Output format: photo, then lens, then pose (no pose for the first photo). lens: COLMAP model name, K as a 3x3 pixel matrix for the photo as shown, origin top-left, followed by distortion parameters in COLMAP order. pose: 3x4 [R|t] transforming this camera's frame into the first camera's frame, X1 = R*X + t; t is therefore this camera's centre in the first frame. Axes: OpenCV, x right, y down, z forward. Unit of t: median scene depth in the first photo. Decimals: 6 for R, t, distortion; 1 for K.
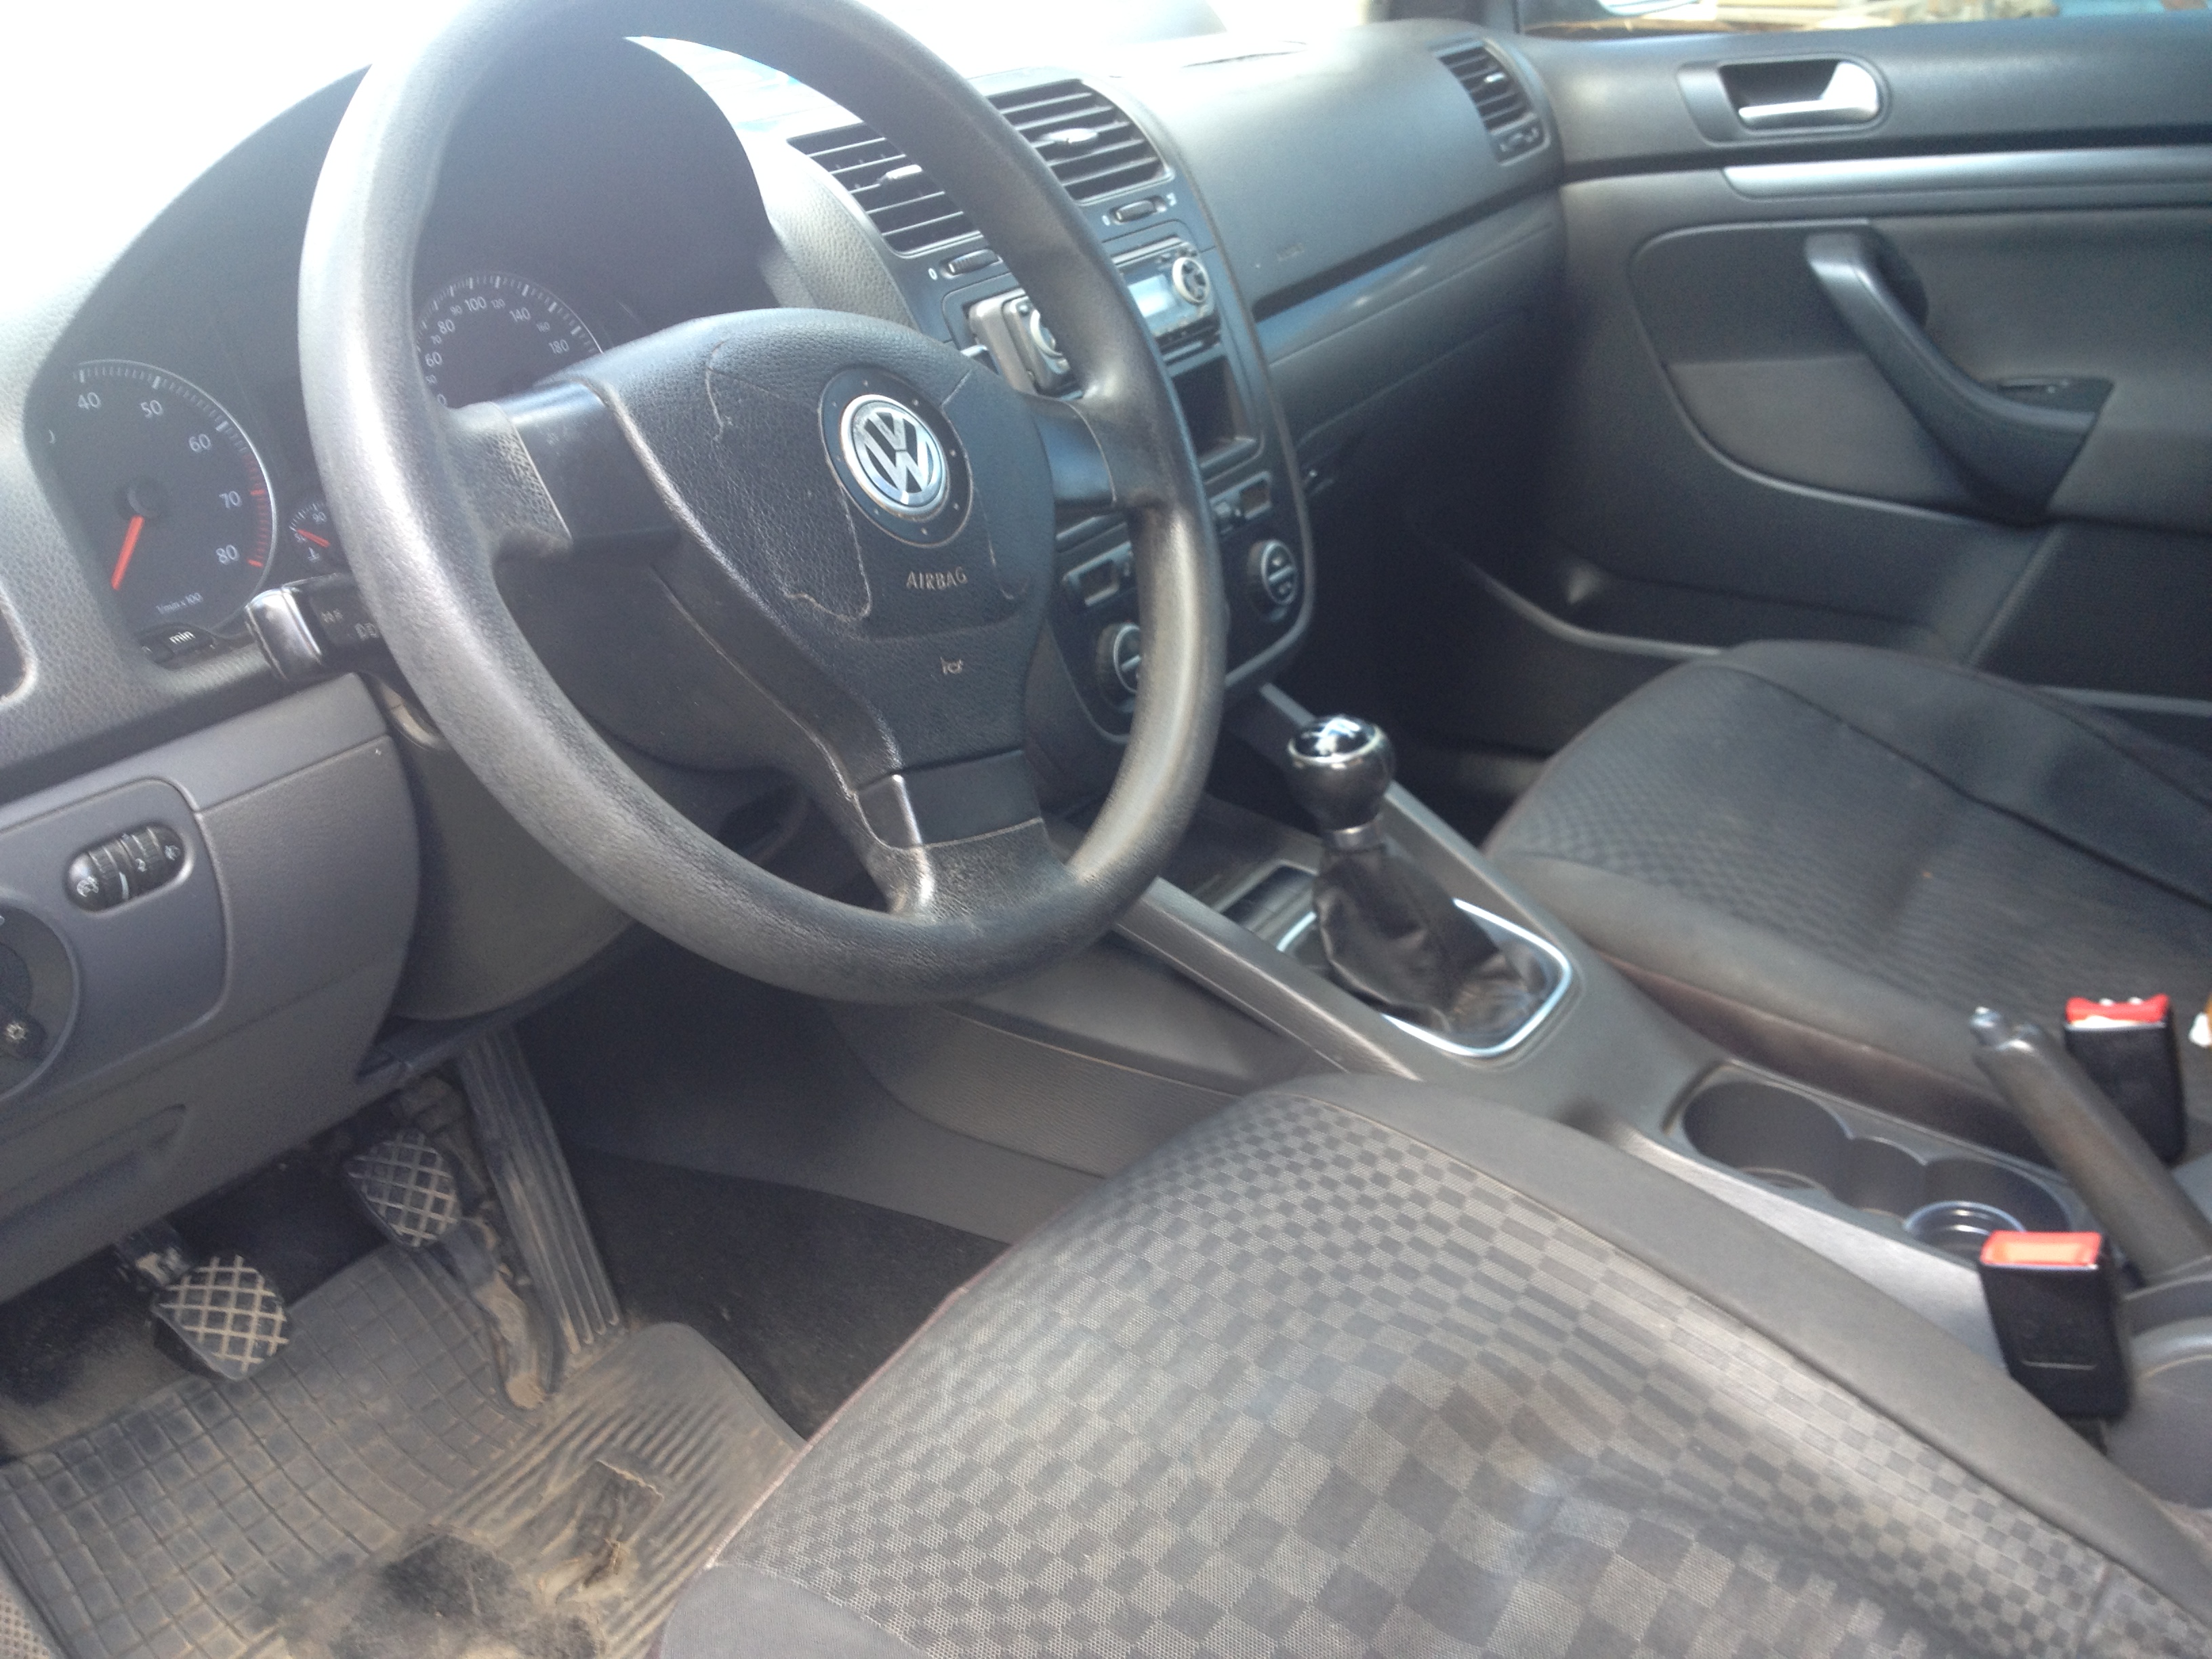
lens RADIAL K [[2010.9, 0, 1182.2], [0, 2010.9, 833.4], [0, 0, 1]] dist [0.187611, -0.378875]
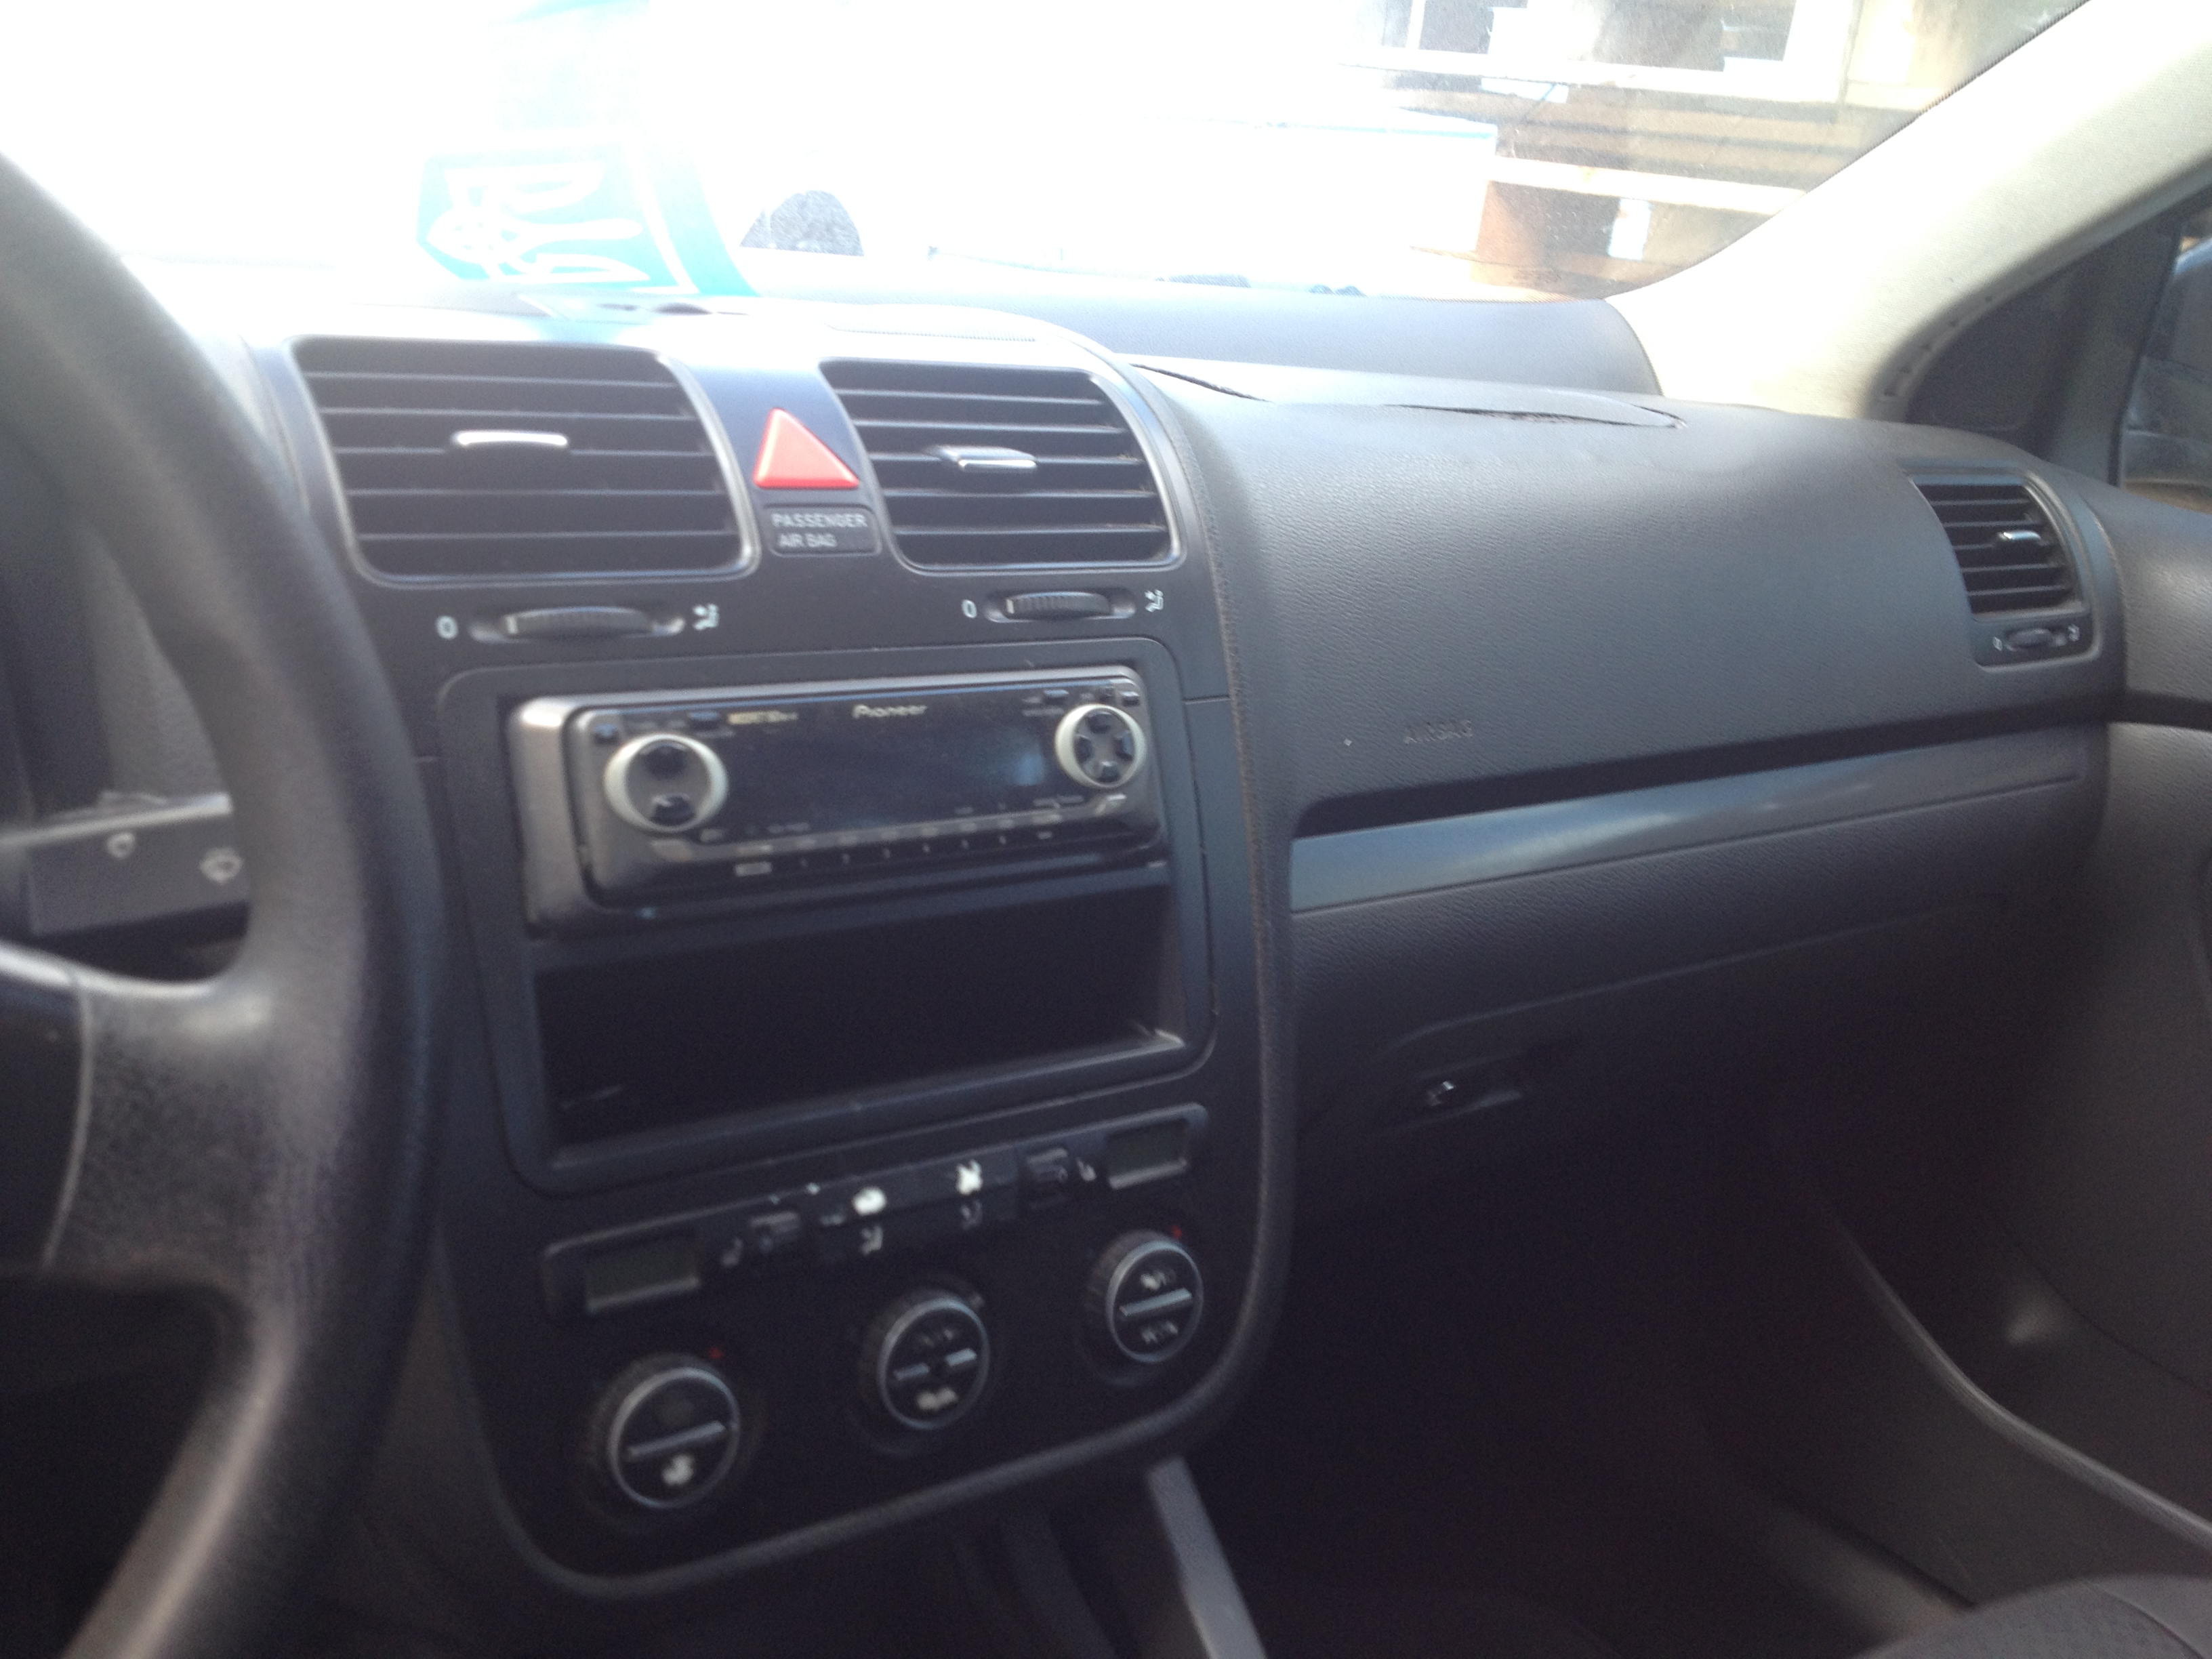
lens RADIAL K [[2010.9, 0, 1182.2], [0, 2010.9, 833.4], [0, 0, 1]] dist [0.187611, -0.378875]
pose [[0.912581, 0.259722, -0.315818, 0.188787], [-0.303807, 0.947620, -0.098572, -0.193558], [0.273675, 0.185903, 0.943685, 0.480488]]
